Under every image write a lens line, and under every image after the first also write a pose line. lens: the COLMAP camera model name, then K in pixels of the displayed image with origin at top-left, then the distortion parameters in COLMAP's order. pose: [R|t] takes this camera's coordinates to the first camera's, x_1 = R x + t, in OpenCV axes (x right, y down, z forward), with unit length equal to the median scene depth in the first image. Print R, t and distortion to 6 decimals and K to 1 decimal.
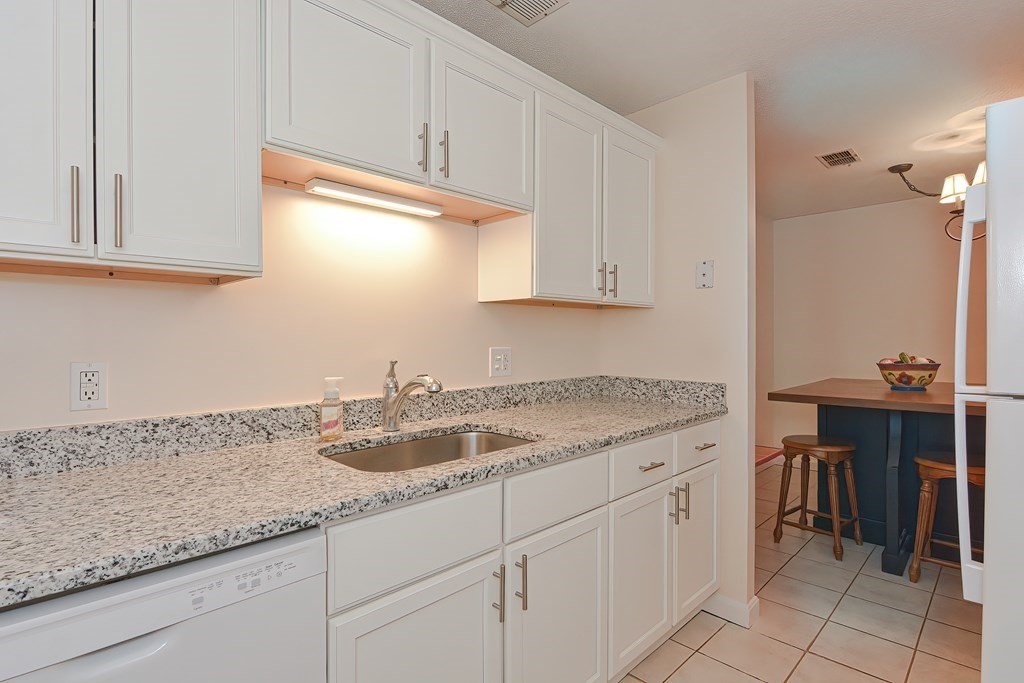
lens RADIAL K [[499.5, 0, 512.0], [0, 499.5, 341.5], [0, 0, 1]] dist [-0.024887, -0.000066]
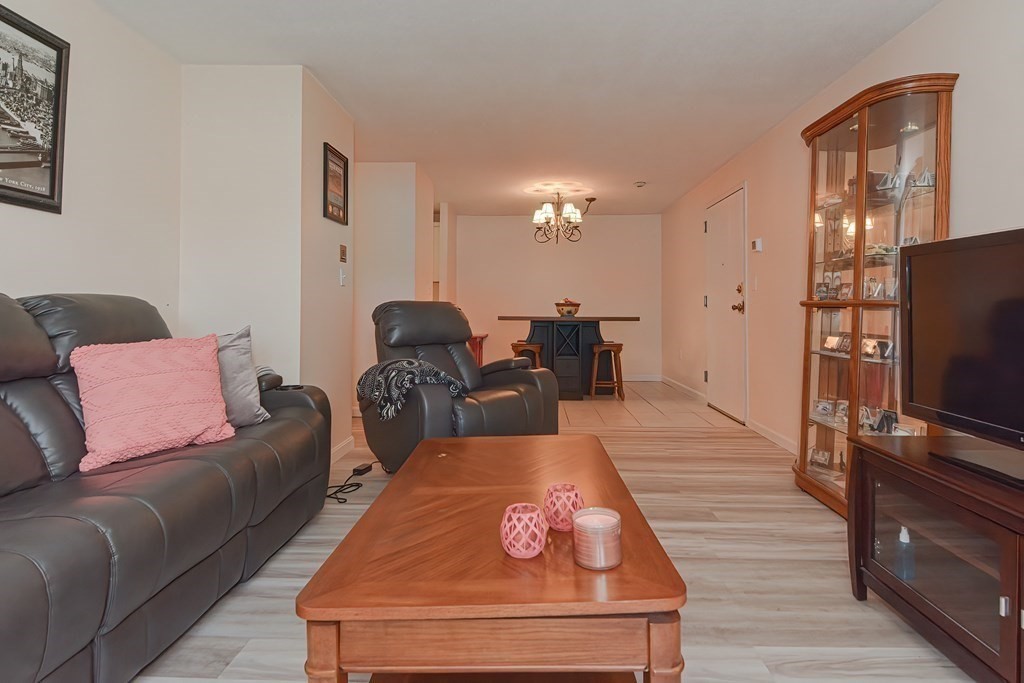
lens RADIAL K [[512.3, 0, 511.0], [0, 512.3, 306.1], [0, 0, 1]] dist [-0.001332, -0.001389]
pose [[0.678638, 0.000407, -0.734473, 2.595647], [-0.012274, 0.999866, -0.010788, 0.095636], [0.734370, 0.016336, 0.678553, -0.681568]]
